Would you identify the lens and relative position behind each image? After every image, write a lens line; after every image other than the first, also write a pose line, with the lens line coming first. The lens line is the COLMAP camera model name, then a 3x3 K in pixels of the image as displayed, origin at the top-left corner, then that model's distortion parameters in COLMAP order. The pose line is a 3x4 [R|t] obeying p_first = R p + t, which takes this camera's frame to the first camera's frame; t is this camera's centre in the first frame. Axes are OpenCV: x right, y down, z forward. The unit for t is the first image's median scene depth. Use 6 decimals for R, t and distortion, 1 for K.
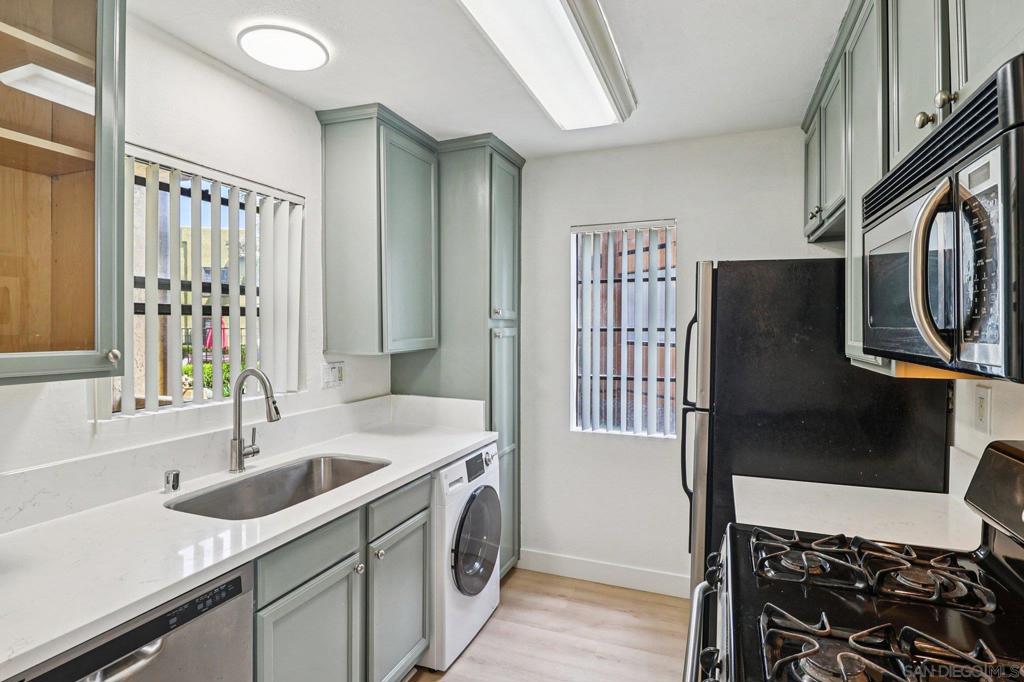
lens RADIAL K [[528.5, 0, 512.9], [0, 528.5, 330.7], [0, 0, 1]] dist [0.000546, 0.000157]
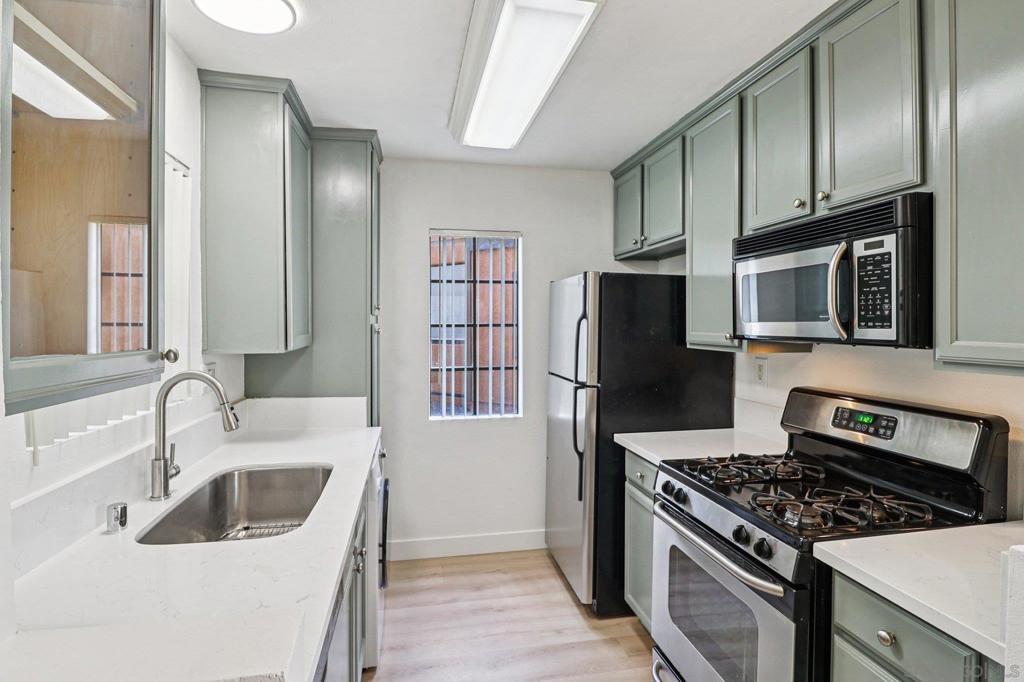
lens RADIAL K [[527.5, 0, 511.8], [0, 527.5, 325.7], [0, 0, 1]] dist [0.001578, -0.009661]
pose [[0.843051, -0.002277, 0.537828, -0.419992], [0.004695, 0.999984, -0.003125, 0.003533], [-0.537813, 0.005160, 0.843049, 0.016663]]
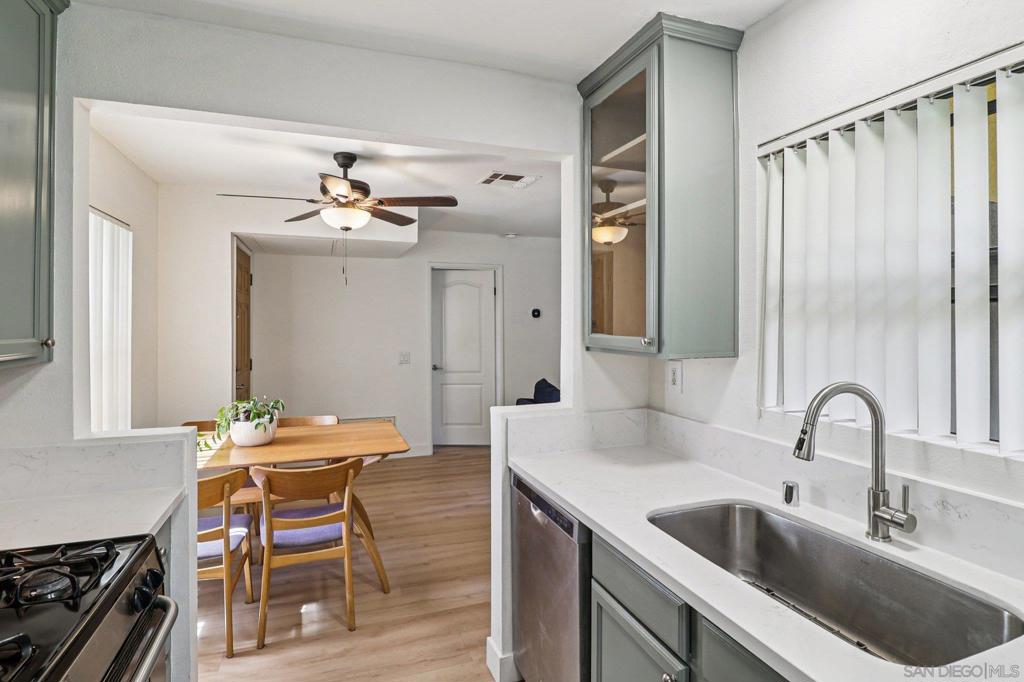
lens RADIAL K [[531.8, 0, 511.0], [0, 531.8, 313.2], [0, 0, 1]] dist [0.001955, -0.010269]
pose [[-0.750708, -0.009974, -0.660559, 0.238061], [-0.005830, 0.999947, -0.008473, -0.007379], [0.660608, -0.002509, -0.750726, 1.025369]]
